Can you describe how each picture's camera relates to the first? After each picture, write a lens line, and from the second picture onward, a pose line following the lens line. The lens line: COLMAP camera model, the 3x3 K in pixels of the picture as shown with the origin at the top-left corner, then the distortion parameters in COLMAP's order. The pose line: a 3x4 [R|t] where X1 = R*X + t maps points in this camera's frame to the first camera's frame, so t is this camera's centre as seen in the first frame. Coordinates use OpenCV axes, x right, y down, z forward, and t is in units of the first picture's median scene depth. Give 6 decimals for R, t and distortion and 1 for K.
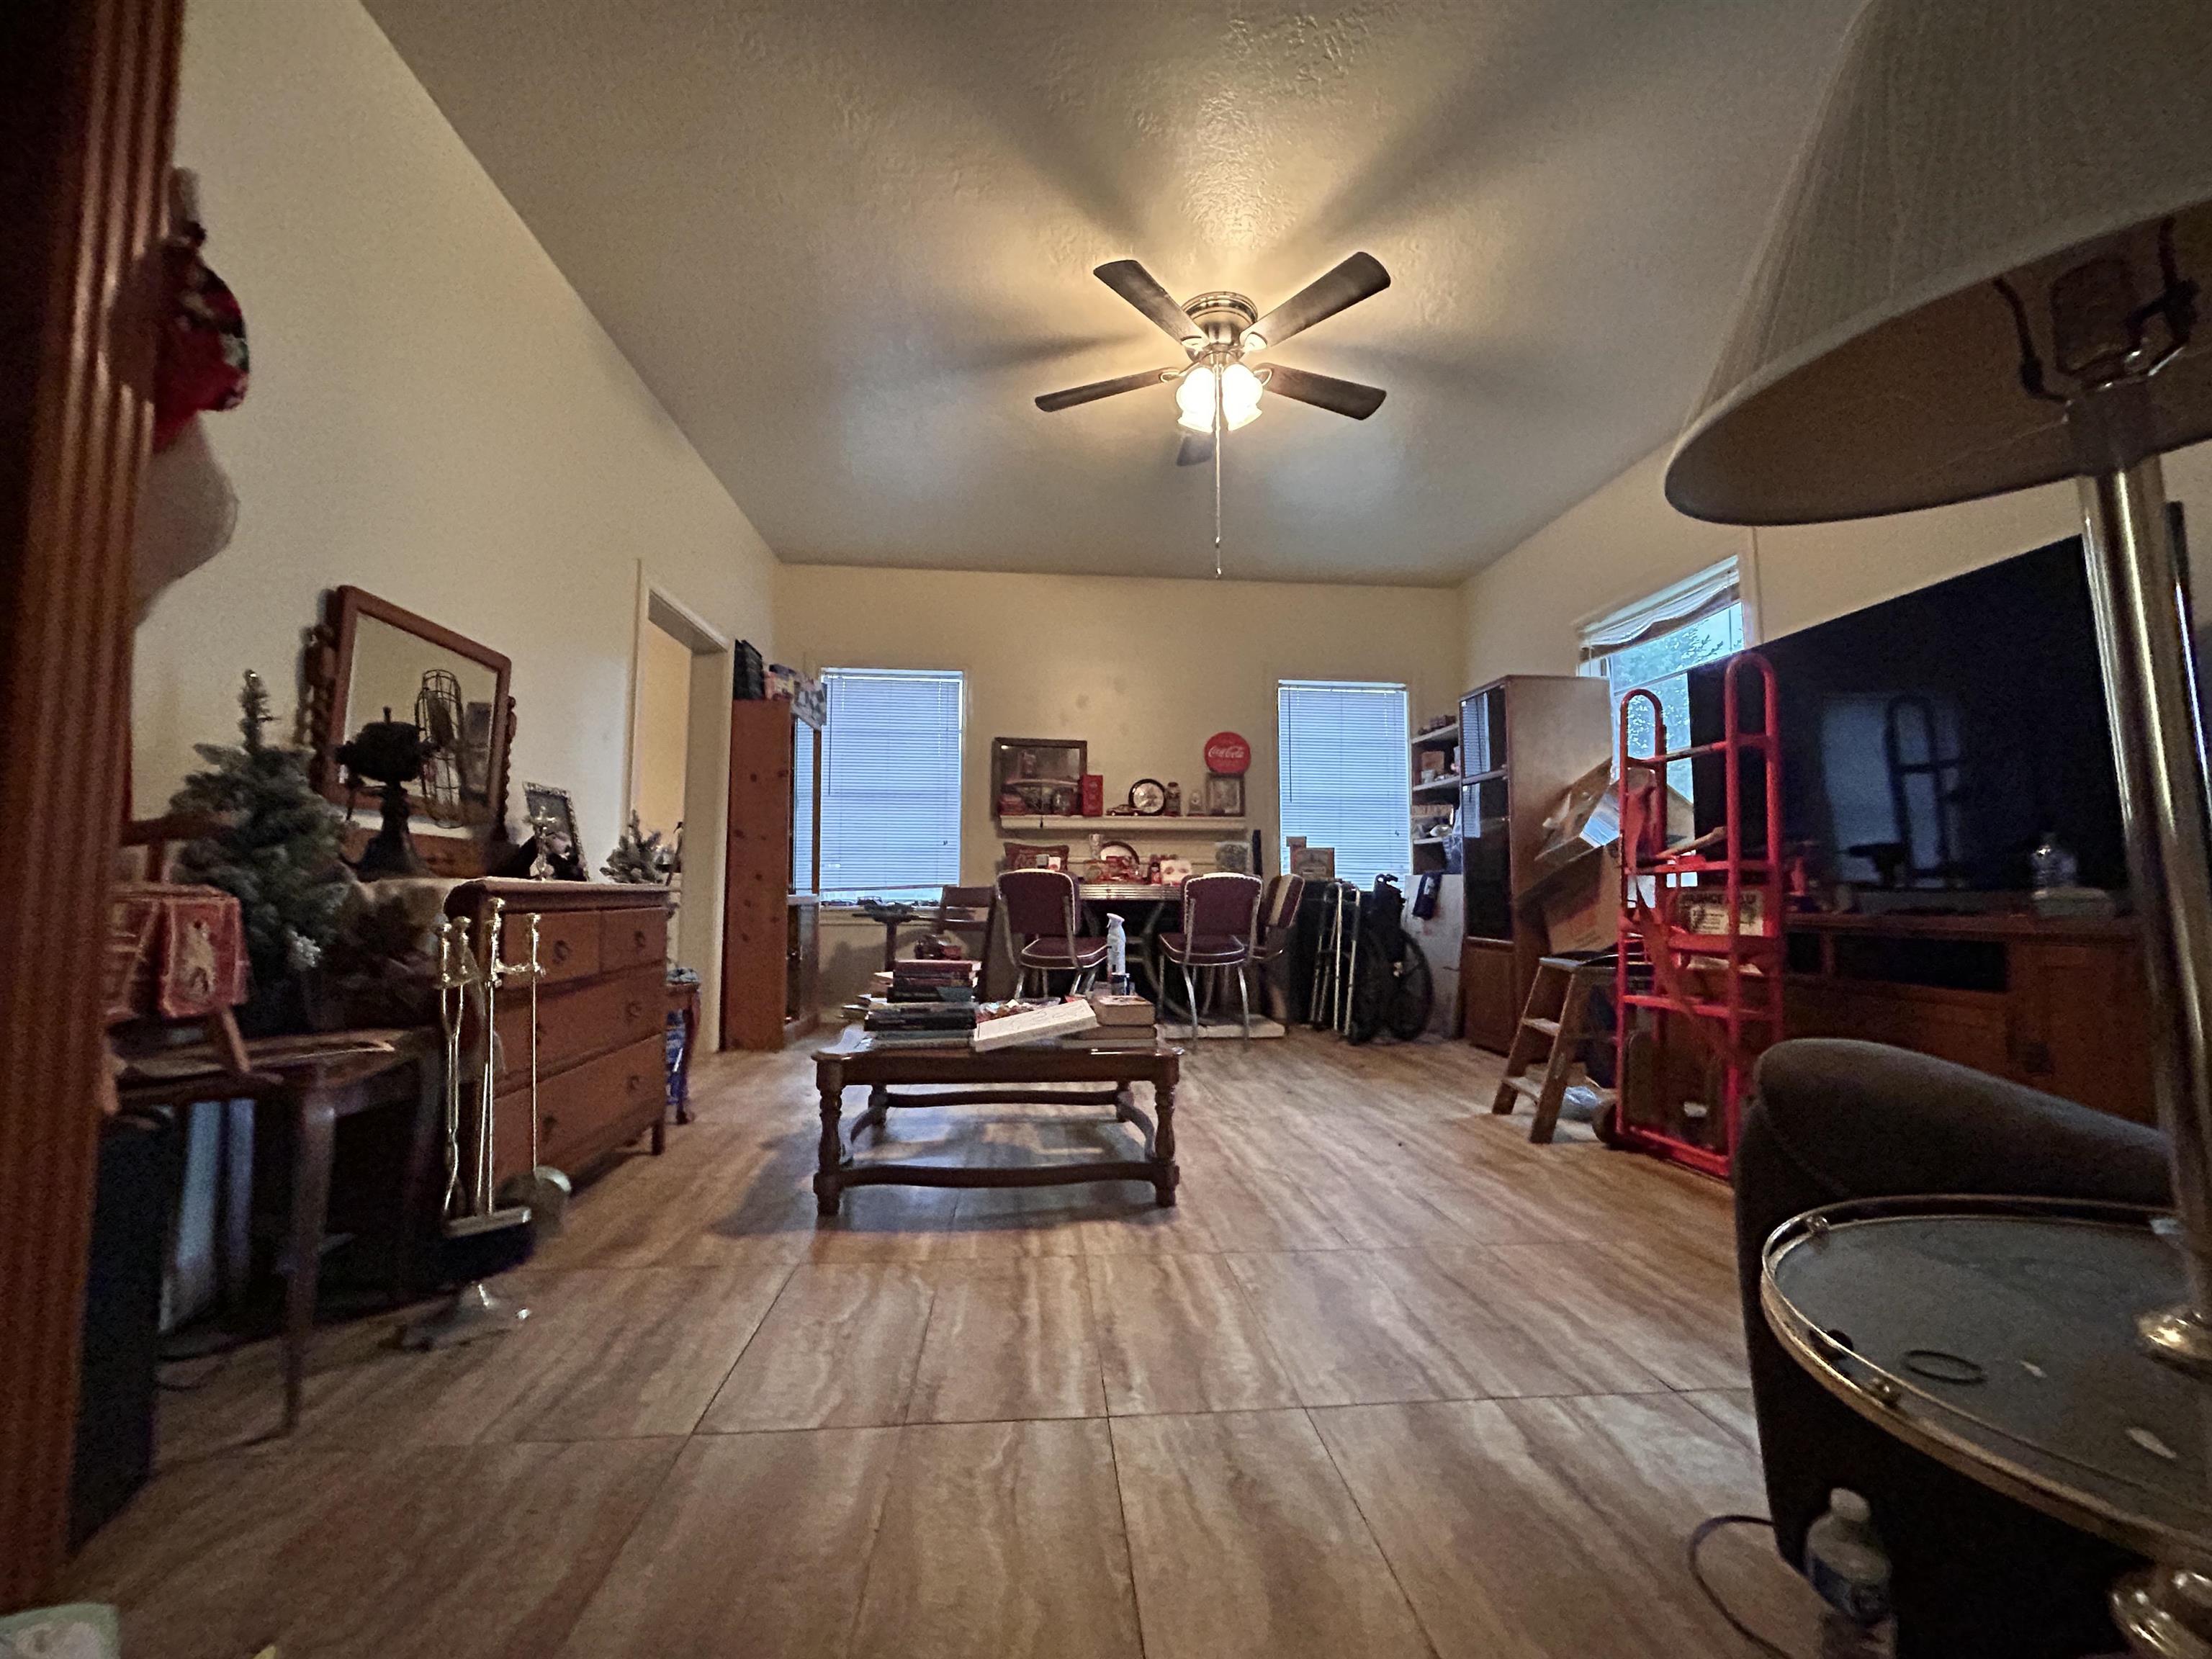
lens RADIAL K [[890.1, 0, 1114.7], [0, 890.1, 827.9], [0, 0, 1]] dist [-0.003550, 0.001554]
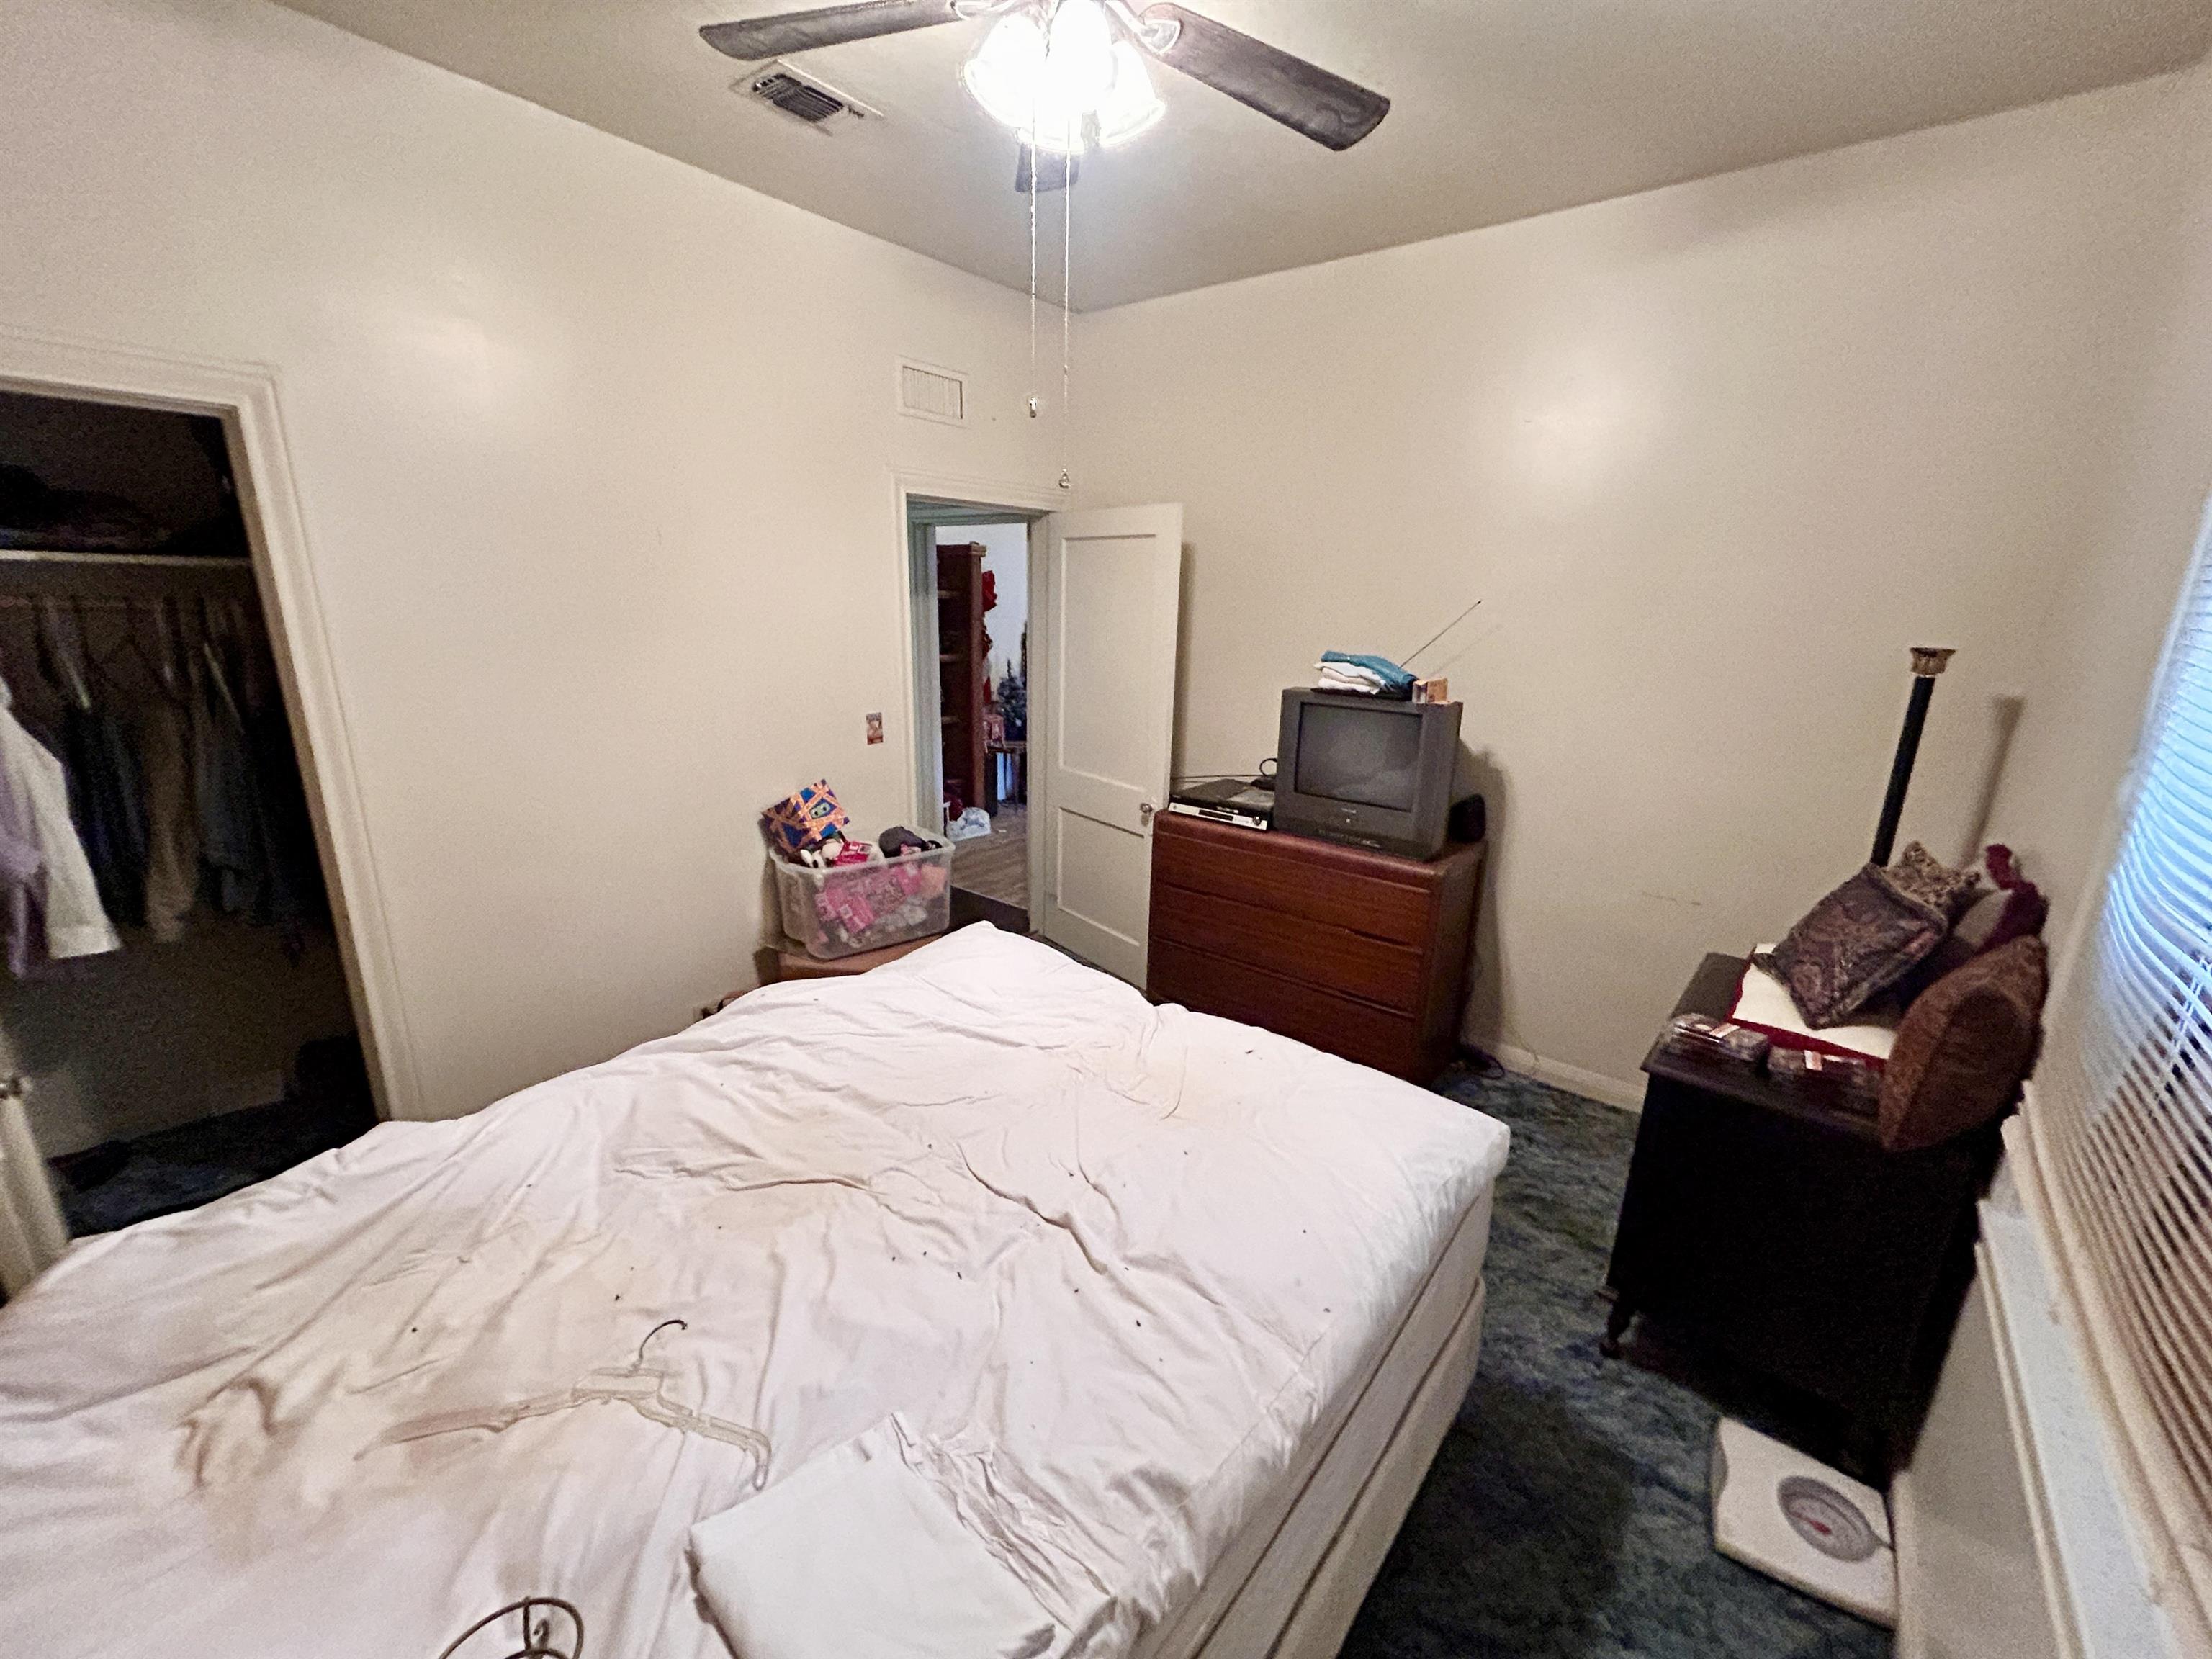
lens RADIAL K [[890.1, 0, 1100.1], [0, 890.1, 835.3], [0, 0, 1]] dist [-0.003550, 0.001554]
pose [[0.711031, 0.194230, -0.675803, 1.840950], [0.028529, 0.952334, 0.303722, -0.489692], [0.702582, -0.235235, 0.671598, -1.360361]]
